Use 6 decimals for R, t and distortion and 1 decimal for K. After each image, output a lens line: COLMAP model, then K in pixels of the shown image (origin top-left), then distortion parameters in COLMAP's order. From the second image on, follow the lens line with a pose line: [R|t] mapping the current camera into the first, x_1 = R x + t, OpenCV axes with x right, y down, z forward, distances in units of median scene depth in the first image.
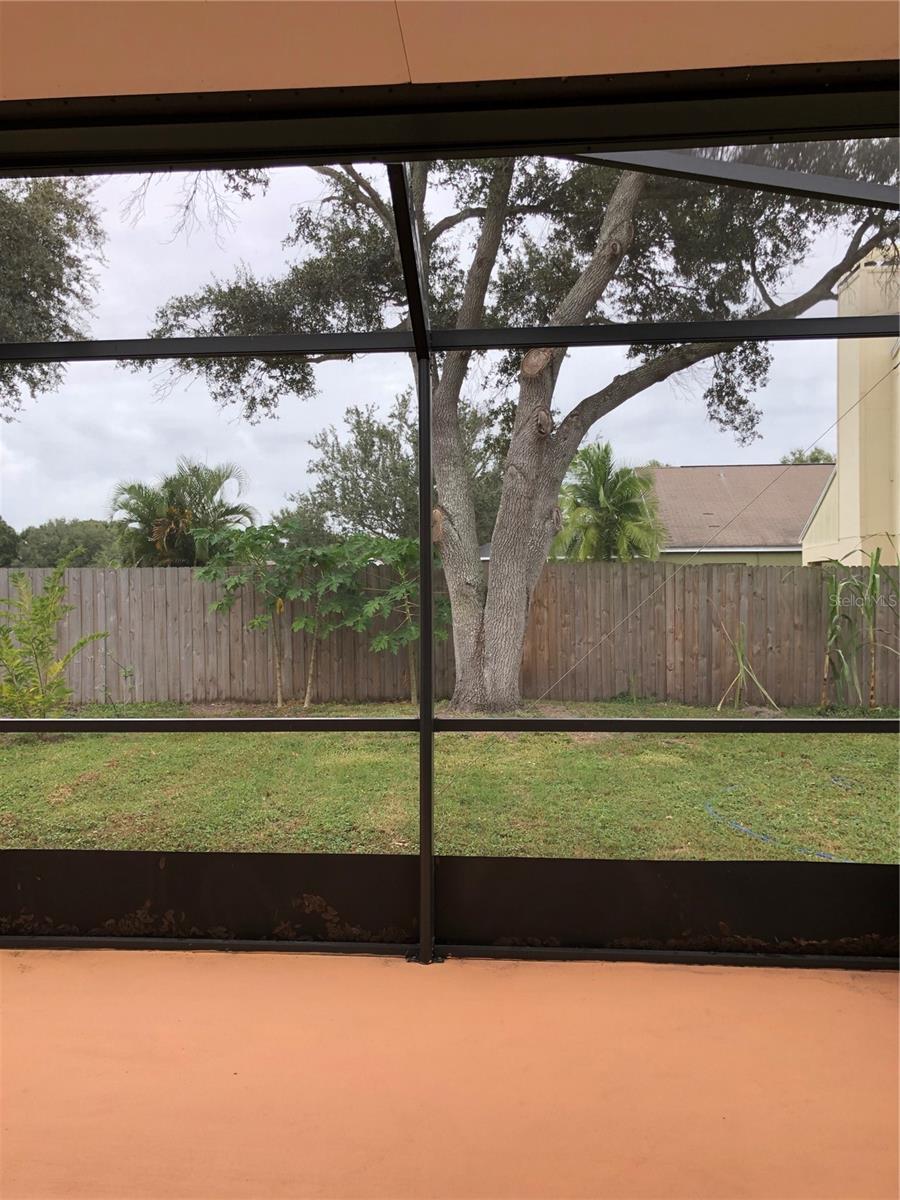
lens RADIAL K [[985.0, 0, 459.4], [0, 985.0, 596.2], [0, 0, 1]] dist [0.030860, -0.031199]
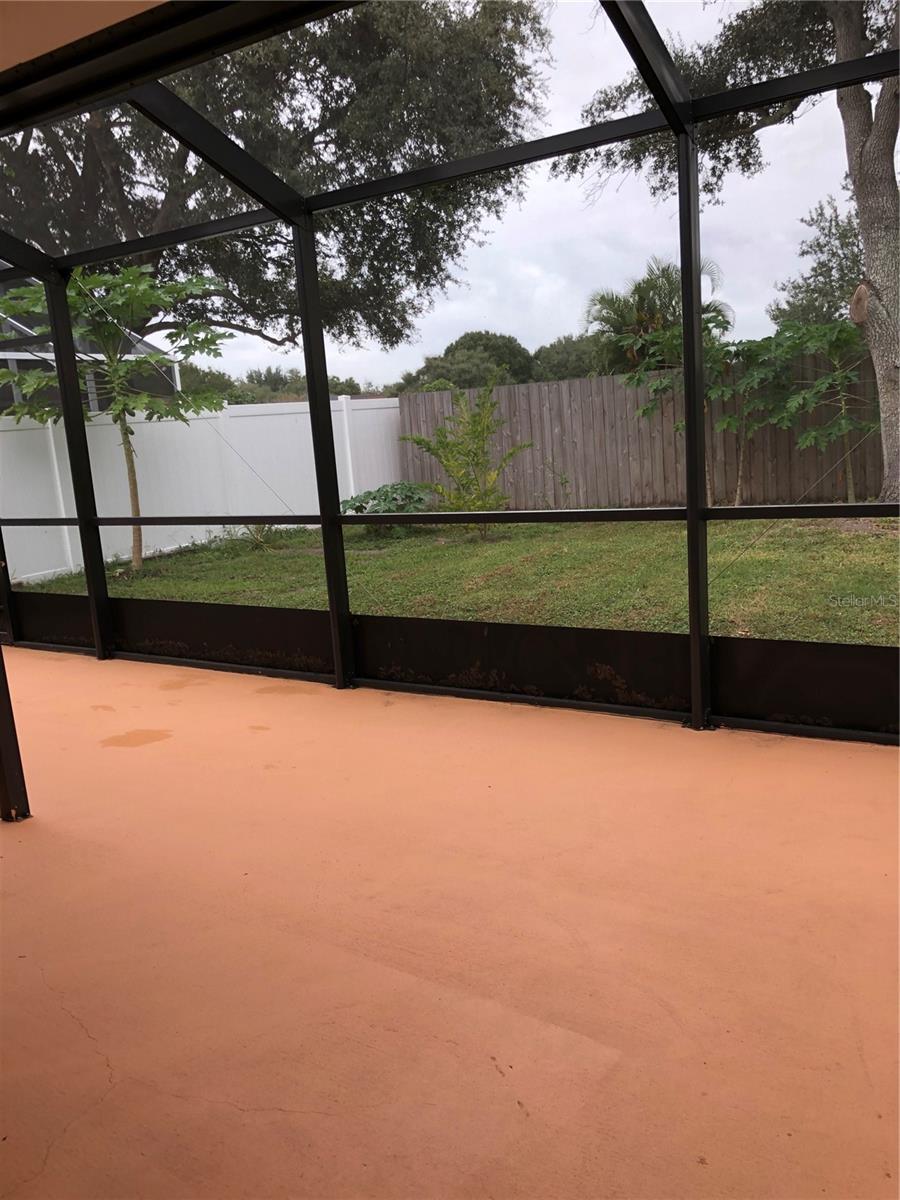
lens RADIAL K [[977.4, 0, 451.0], [0, 977.4, 624.1], [0, 0, 1]] dist [0.012511, 0.007135]
pose [[0.878807, 0.040081, -0.475490, 0.076687], [0.066174, 0.976601, 0.204625, 0.004883], [0.472566, -0.211291, 0.855592, -0.012427]]
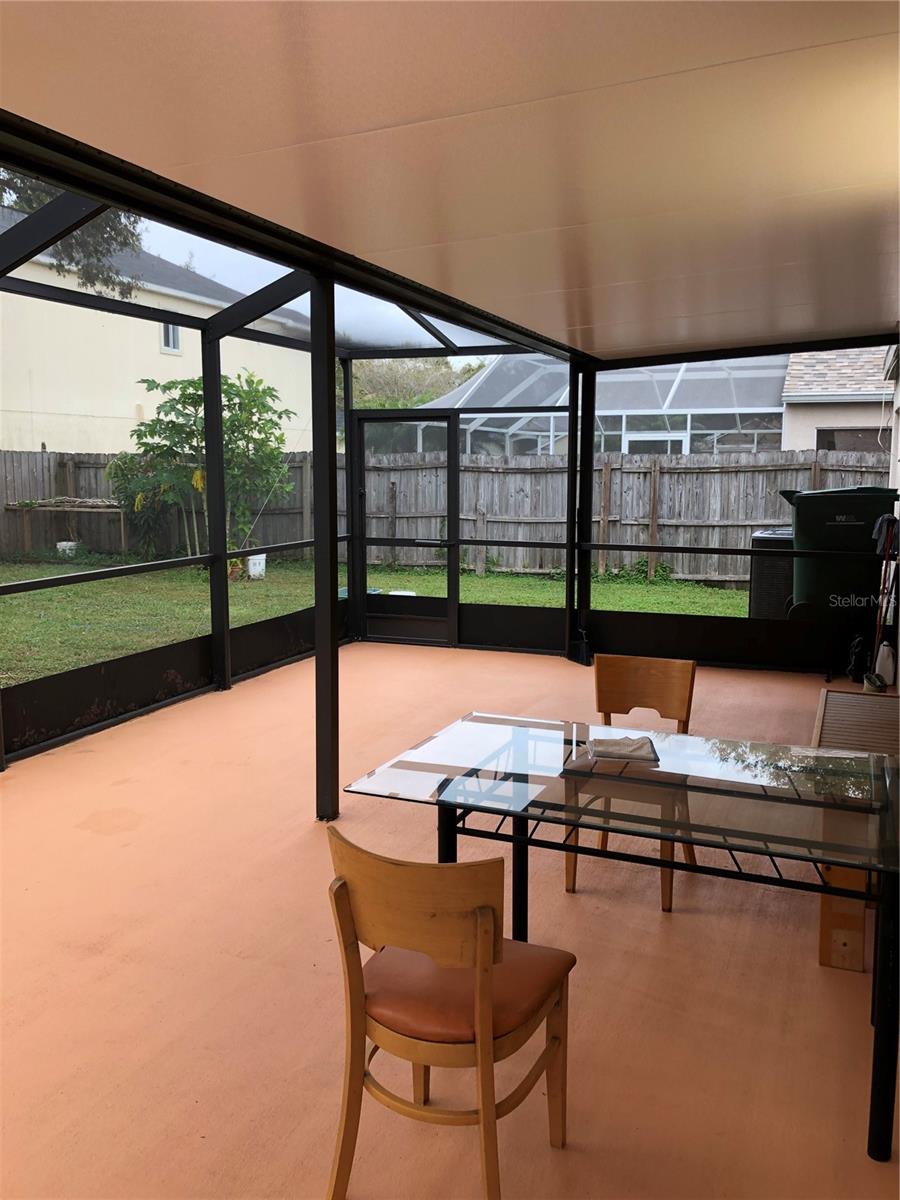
lens RADIAL K [[985.0, 0, 459.4], [0, 985.0, 596.2], [0, 0, 1]] dist [0.030860, -0.031199]
pose [[0.299855, -0.123550, 0.945951, -0.504262], [0.008717, 0.991892, 0.126787, -0.005607], [-0.953945, -0.029772, 0.298500, 0.024787]]
